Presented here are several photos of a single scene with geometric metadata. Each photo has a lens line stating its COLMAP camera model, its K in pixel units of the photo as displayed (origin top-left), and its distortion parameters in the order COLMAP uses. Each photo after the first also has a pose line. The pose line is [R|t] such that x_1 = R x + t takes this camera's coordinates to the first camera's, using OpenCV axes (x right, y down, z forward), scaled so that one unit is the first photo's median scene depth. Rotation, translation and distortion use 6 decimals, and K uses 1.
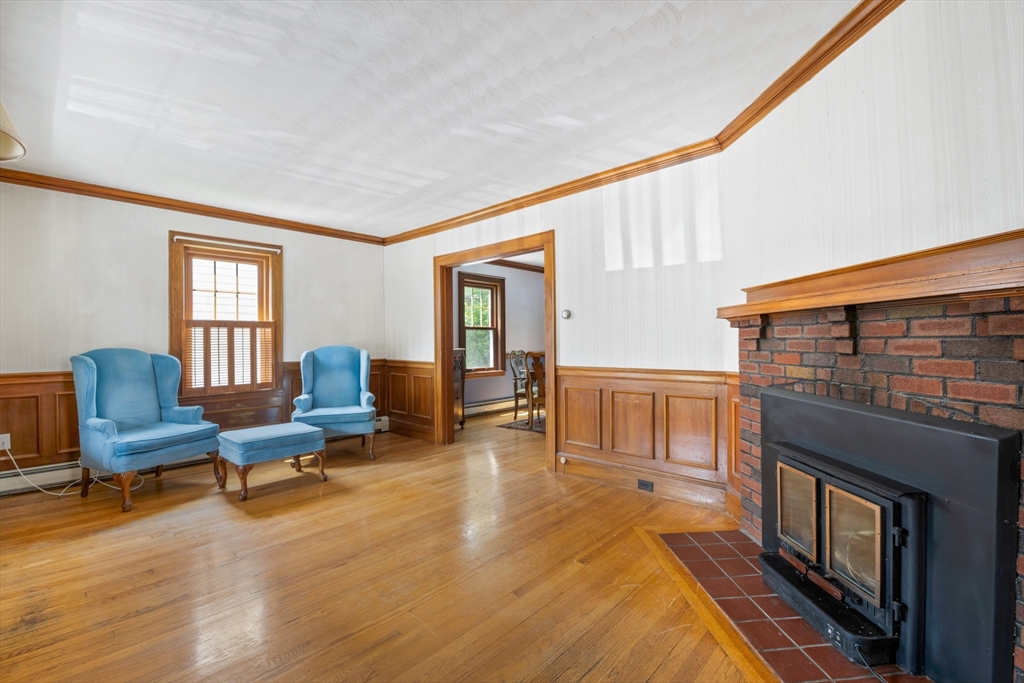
lens RADIAL K [[451.1, 0, 516.1], [0, 451.1, 341.8], [0, 0, 1]] dist [-0.004275, -0.000555]
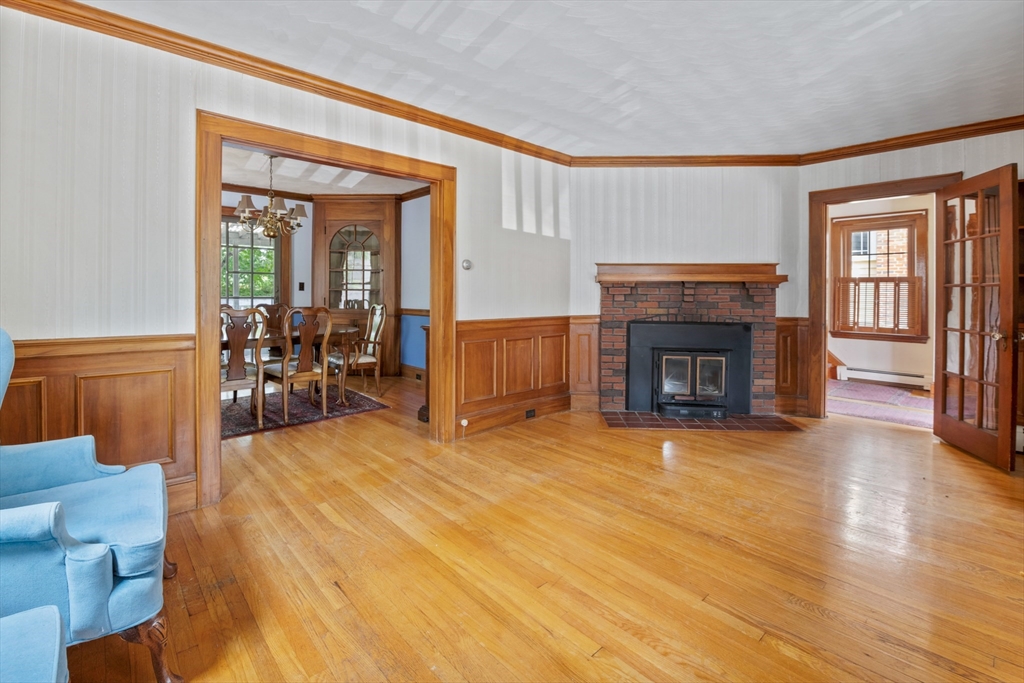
lens RADIAL K [[451.1, 0, 517.1], [0, 451.1, 295.6], [0, 0, 1]] dist [-0.004275, -0.000555]
pose [[0.084745, 0.004148, 0.996394, -1.123254], [-0.008293, 0.999960, -0.003457, 0.007771], [-0.996368, -0.007970, 0.084776, 1.137765]]
